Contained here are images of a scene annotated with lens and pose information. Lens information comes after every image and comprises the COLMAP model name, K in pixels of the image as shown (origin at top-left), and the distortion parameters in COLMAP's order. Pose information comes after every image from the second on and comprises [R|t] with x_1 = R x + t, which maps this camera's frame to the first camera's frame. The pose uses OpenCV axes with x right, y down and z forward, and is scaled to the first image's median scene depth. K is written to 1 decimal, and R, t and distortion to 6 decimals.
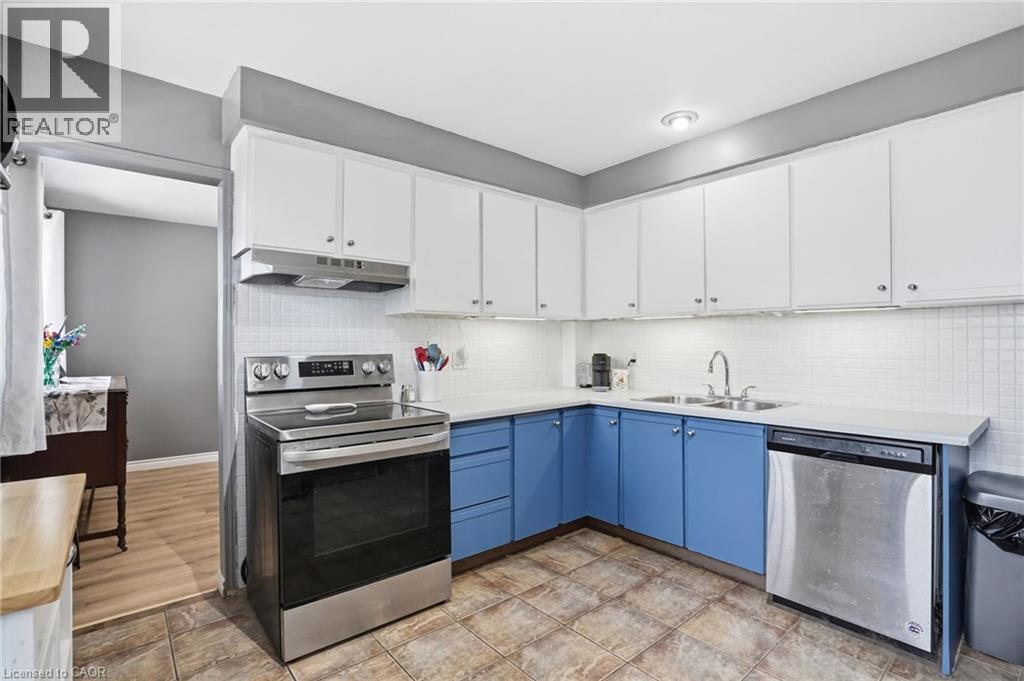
lens RADIAL K [[490.3, 0, 516.4], [0, 490.3, 340.9], [0, 0, 1]] dist [-0.031238, 0.015868]
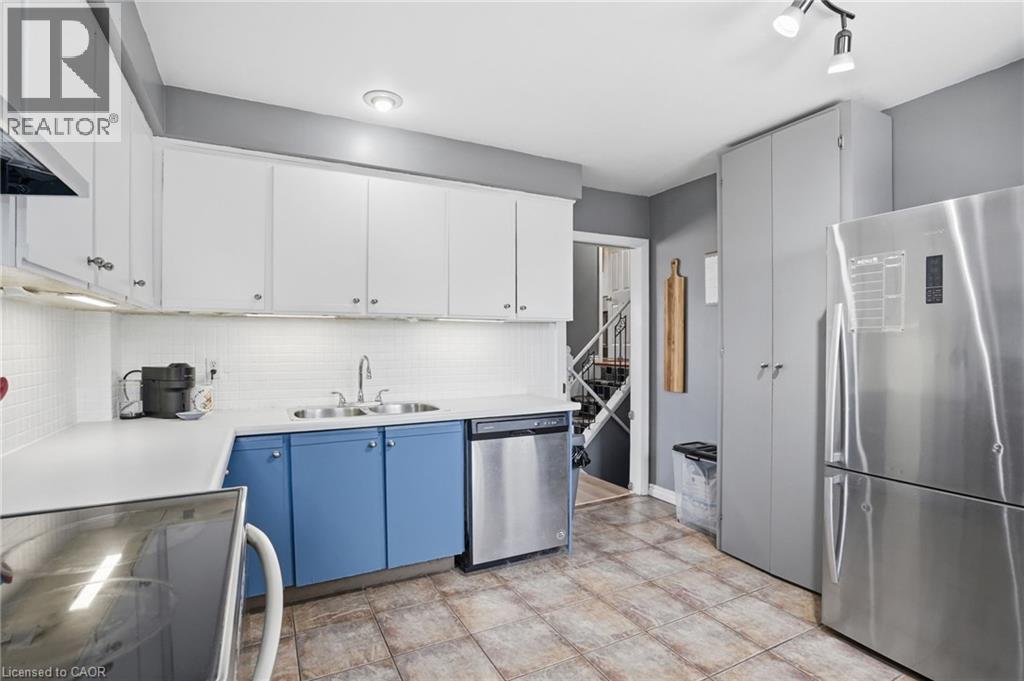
lens RADIAL K [[499.1, 0, 513.4], [0, 499.1, 346.5], [0, 0, 1]] dist [-0.053386, 0.021744]
pose [[0.227463, -0.000754, 0.973786, -0.479761], [-0.001768, 0.999998, 0.001187, 0.002064], [-0.973785, -0.001992, 0.227461, 0.522660]]
